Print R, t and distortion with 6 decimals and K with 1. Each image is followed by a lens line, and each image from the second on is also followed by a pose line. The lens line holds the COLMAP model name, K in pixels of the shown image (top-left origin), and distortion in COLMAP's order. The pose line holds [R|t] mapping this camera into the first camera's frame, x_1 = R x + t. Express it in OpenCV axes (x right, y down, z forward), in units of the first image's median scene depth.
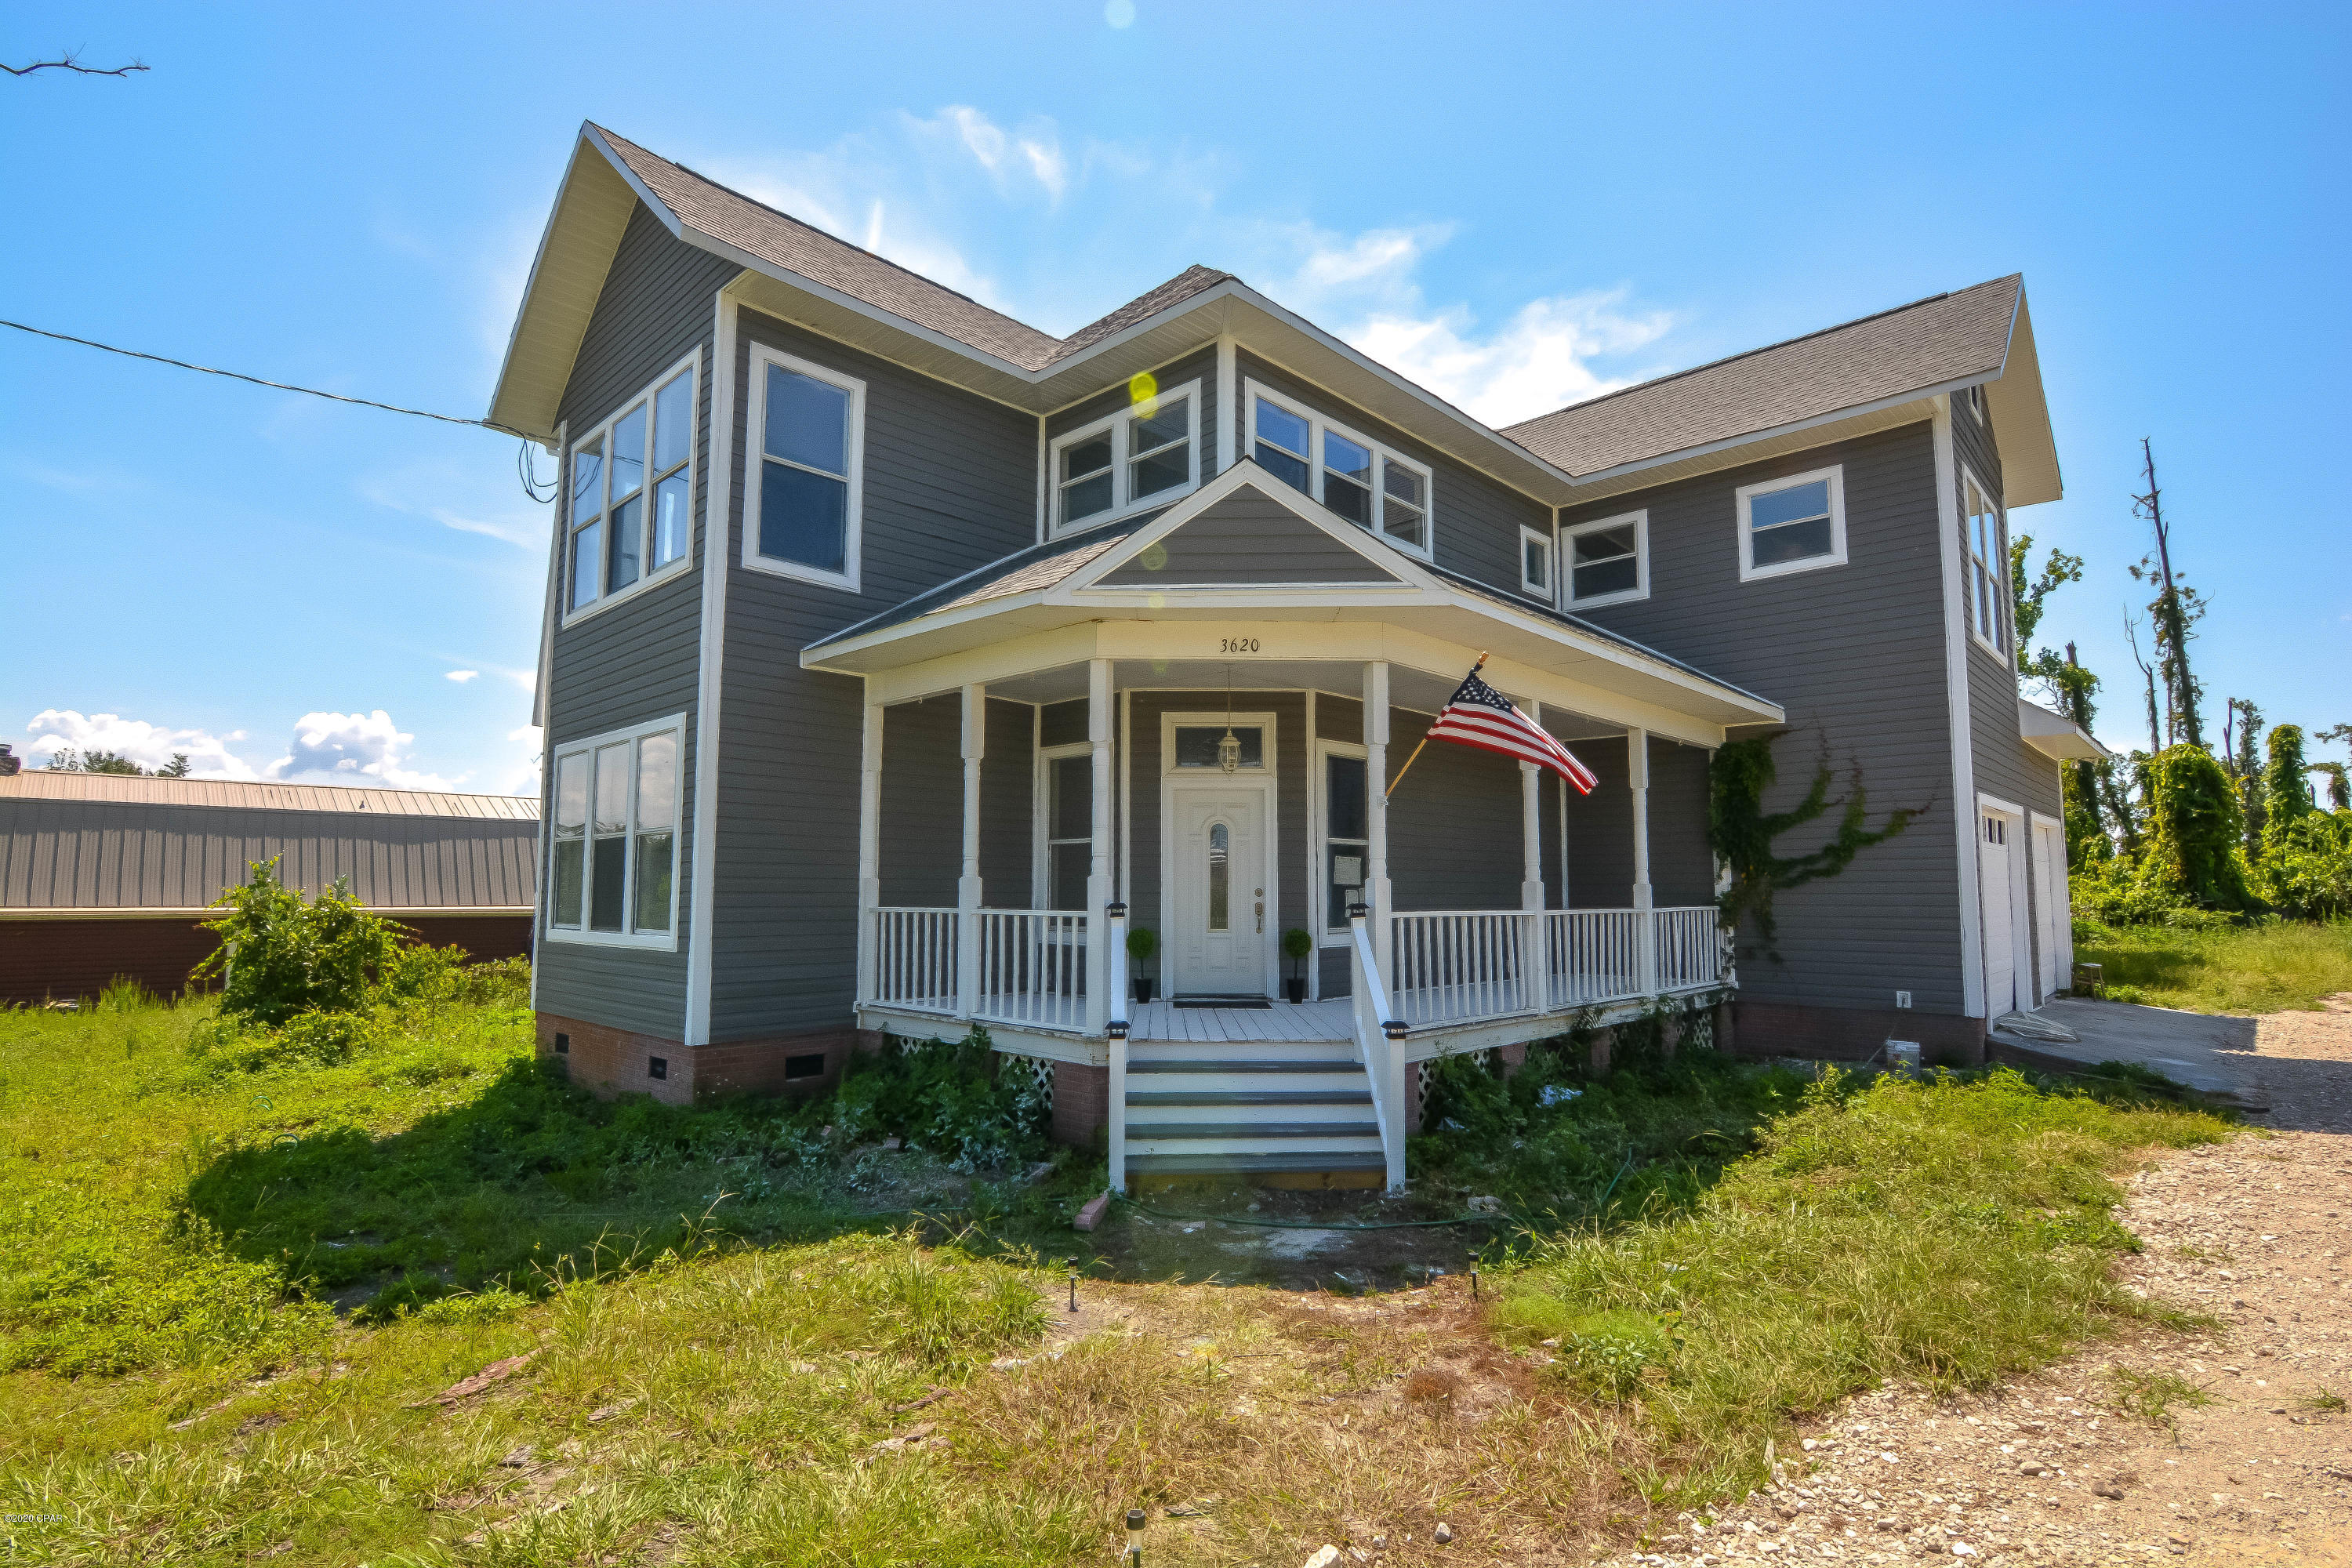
lens RADIAL K [[1131.0, 0, 1171.3], [0, 1131.0, 795.0], [0, 0, 1]] dist [-0.001974, -0.011728]
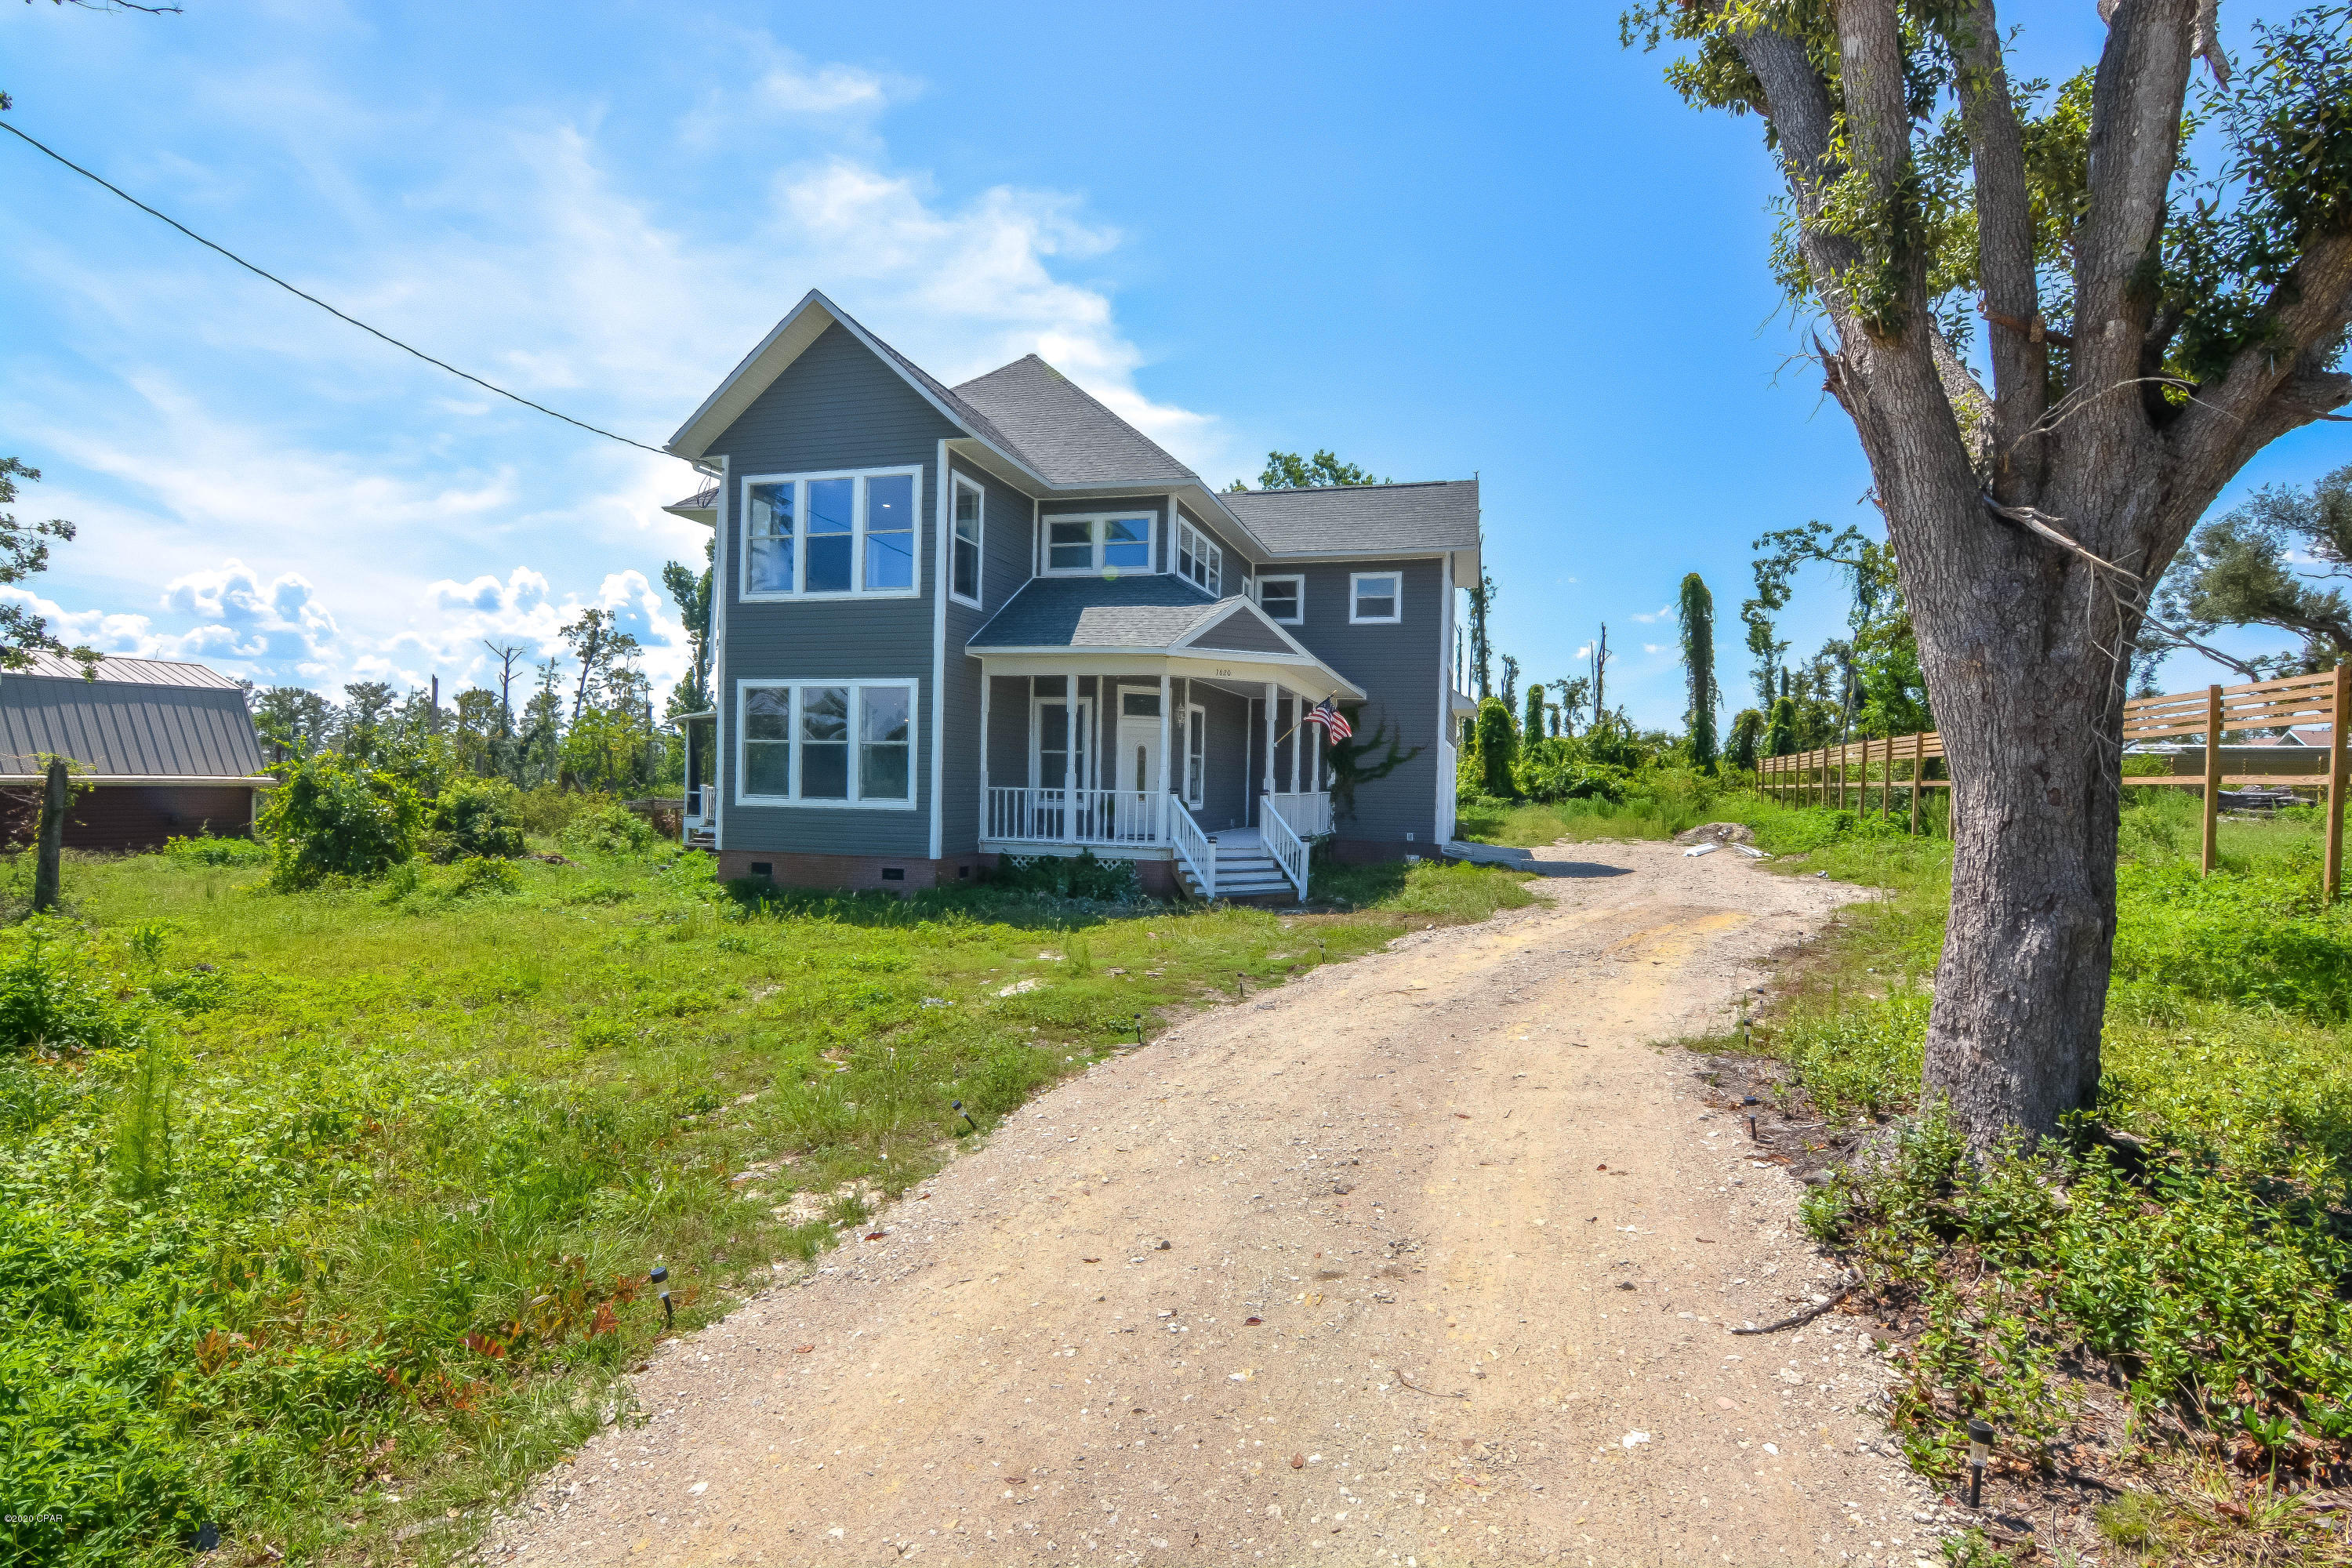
lens RADIAL K [[1140.0, 0, 1176.0], [0, 1140.0, 784.0], [0, 0, 1]] dist [0.016923, -0.023438]
pose [[0.878010, 0.015043, 0.478406, -0.685460], [-0.061111, 0.994849, 0.080874, -0.057367], [-0.474726, -0.100244, 0.874407, -0.587454]]
